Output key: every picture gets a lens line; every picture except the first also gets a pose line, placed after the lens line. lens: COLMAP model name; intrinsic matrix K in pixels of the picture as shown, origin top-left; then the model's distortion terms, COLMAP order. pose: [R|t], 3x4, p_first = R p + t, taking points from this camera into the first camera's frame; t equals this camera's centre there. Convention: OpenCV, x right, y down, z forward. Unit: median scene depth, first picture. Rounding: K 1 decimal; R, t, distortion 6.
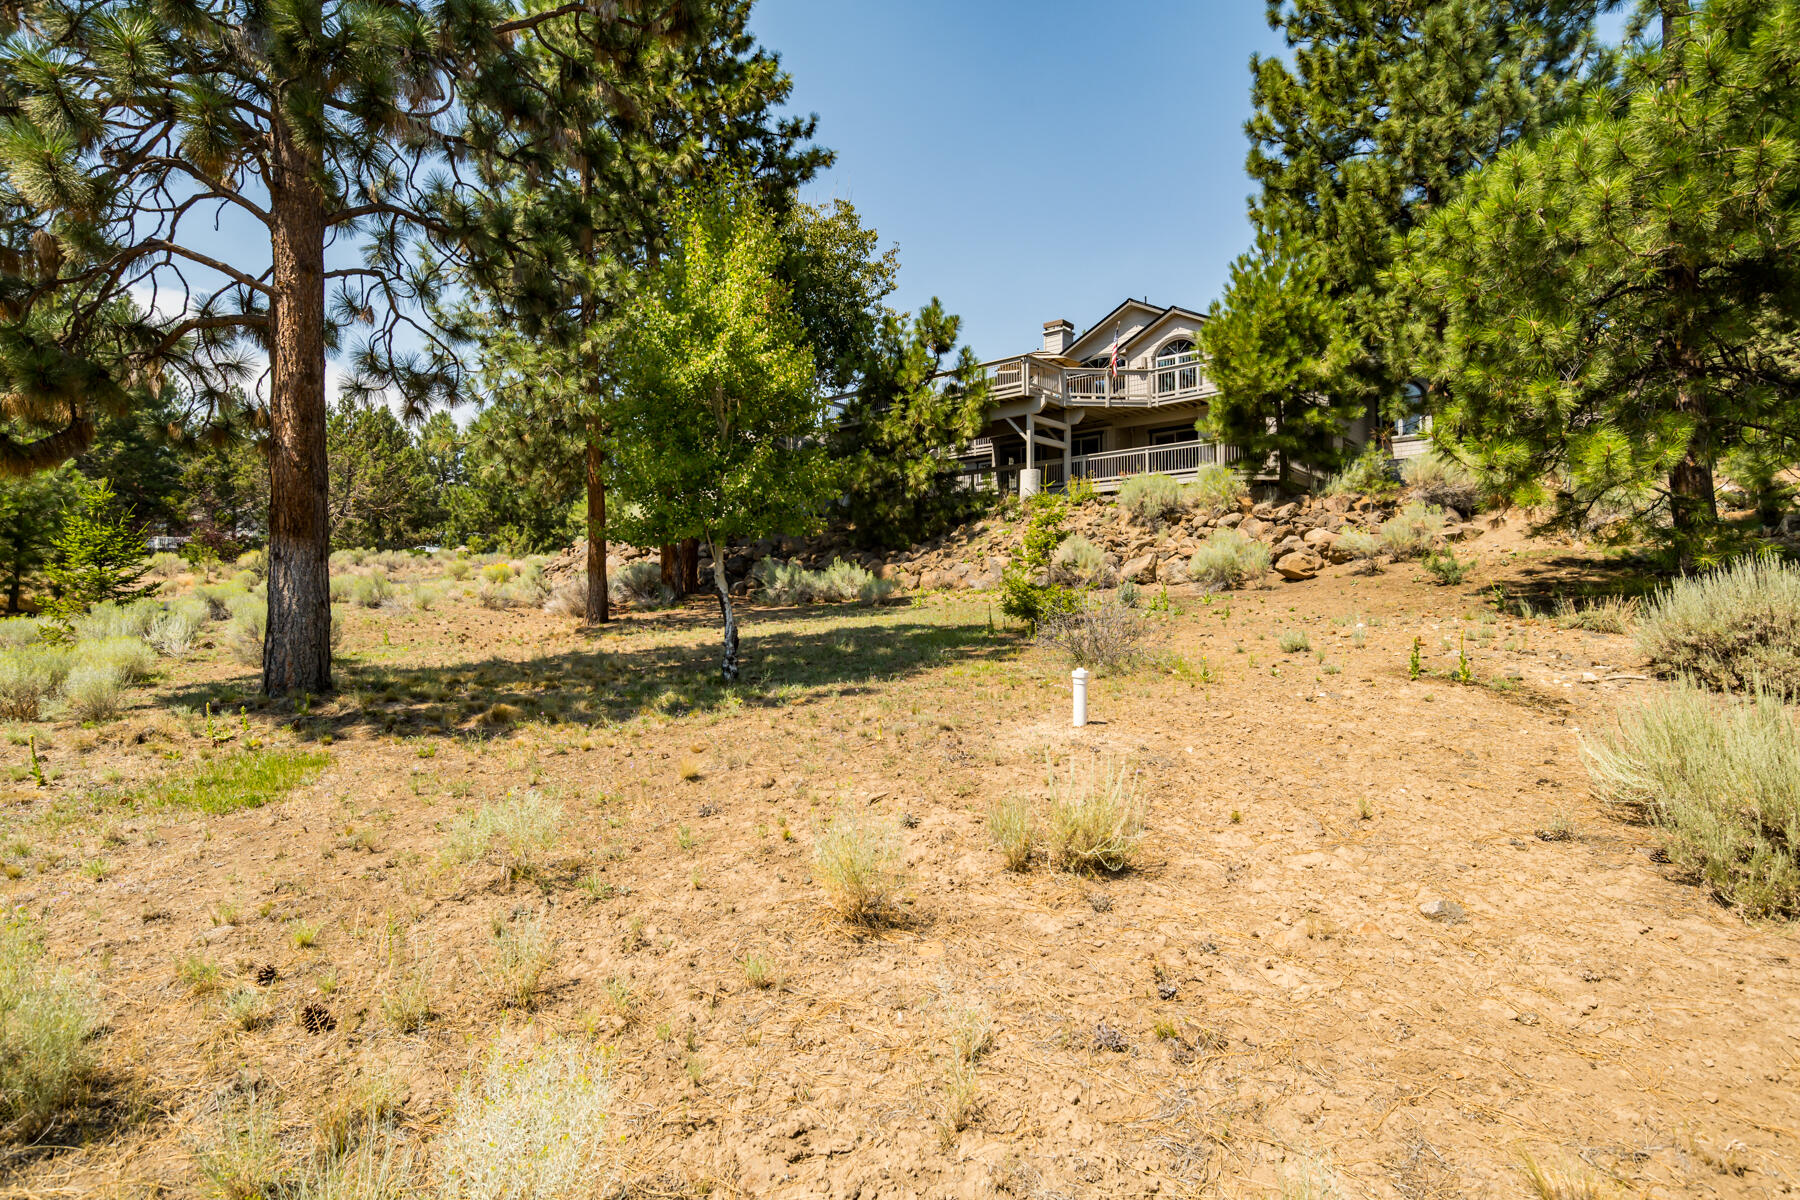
lens RADIAL K [[897.5, 0, 896.3], [0, 897.5, 598.5], [0, 0, 1]] dist [0.000927, 0.000357]
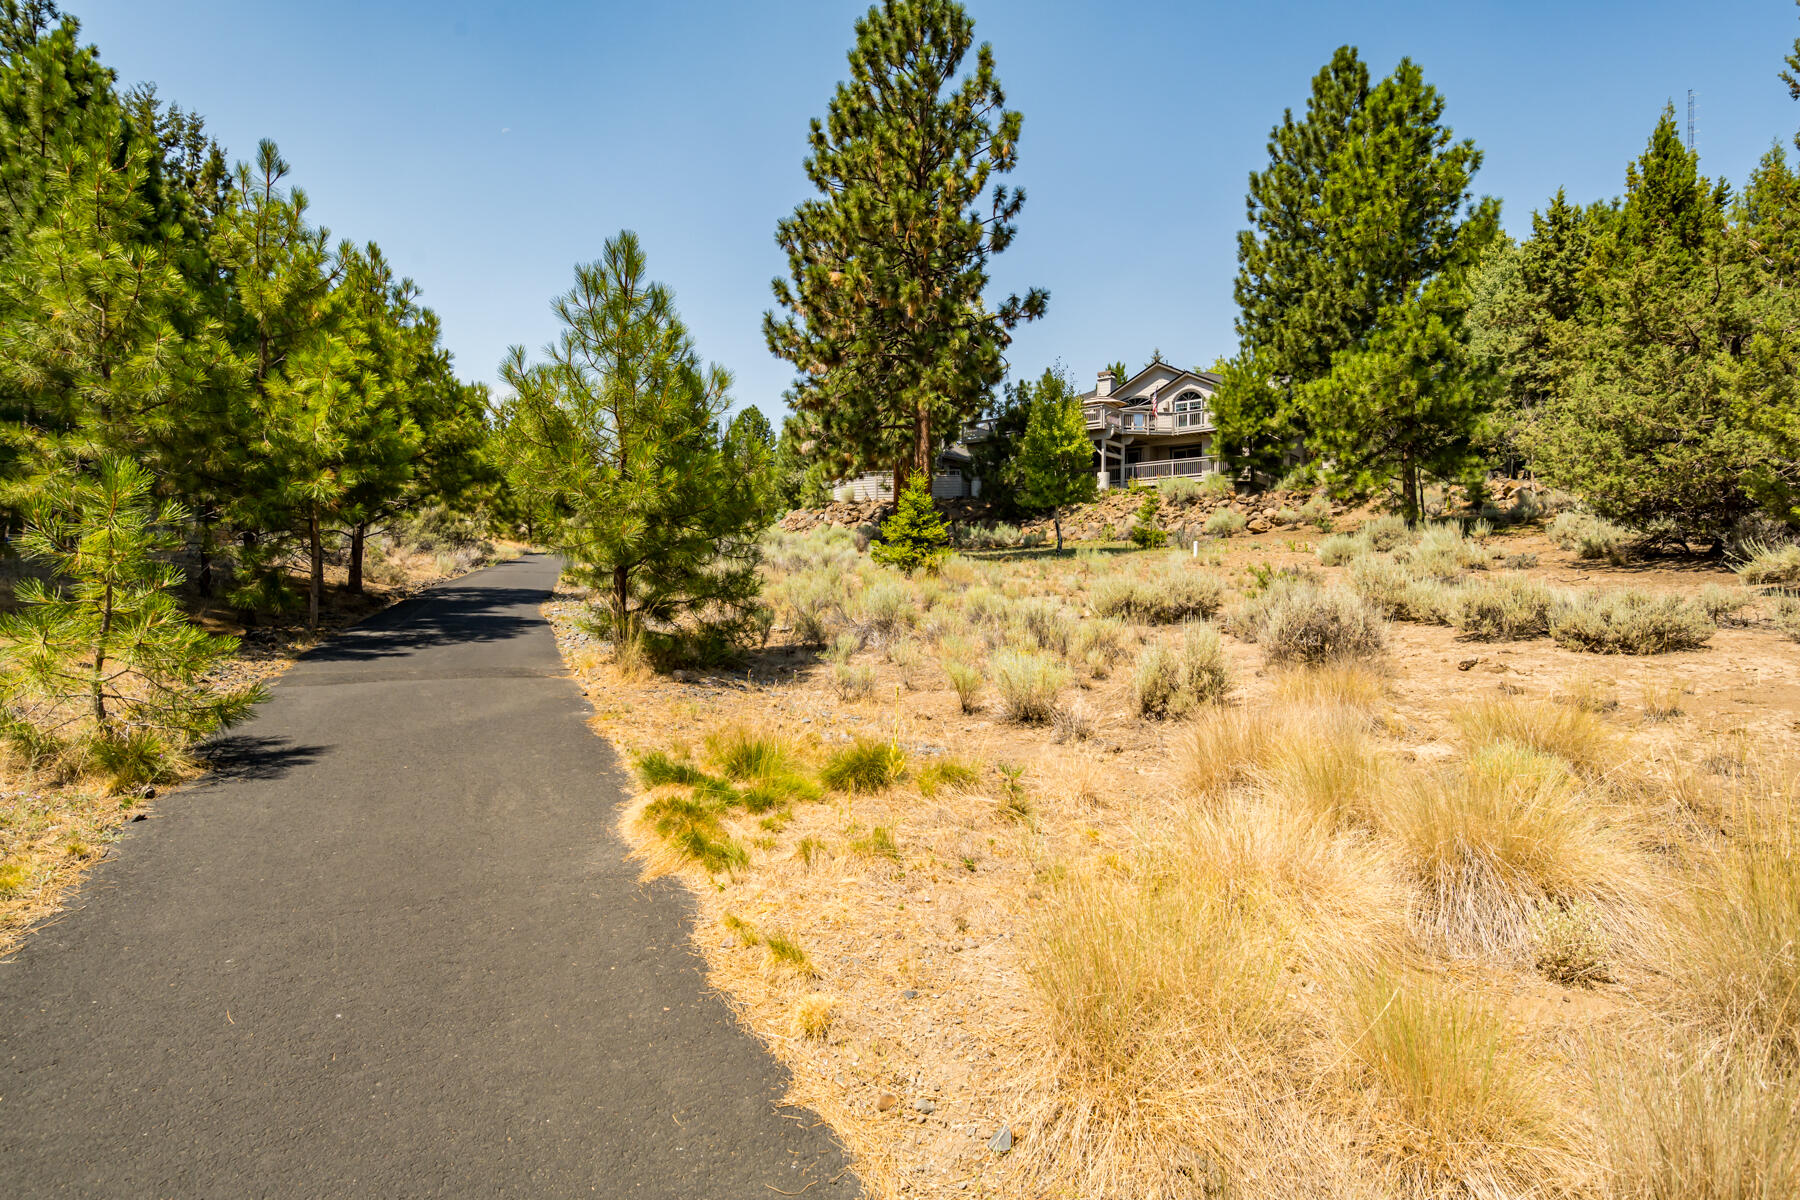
lens RADIAL K [[897.5, 0, 903.1], [0, 897.5, 600.8], [0, 0, 1]] dist [0.000927, 0.000357]
pose [[0.999133, 0.010125, 0.040387, -0.340316], [-0.010885, 0.999767, 0.018623, 0.081056], [-0.040189, -0.019046, 0.999011, -0.778676]]
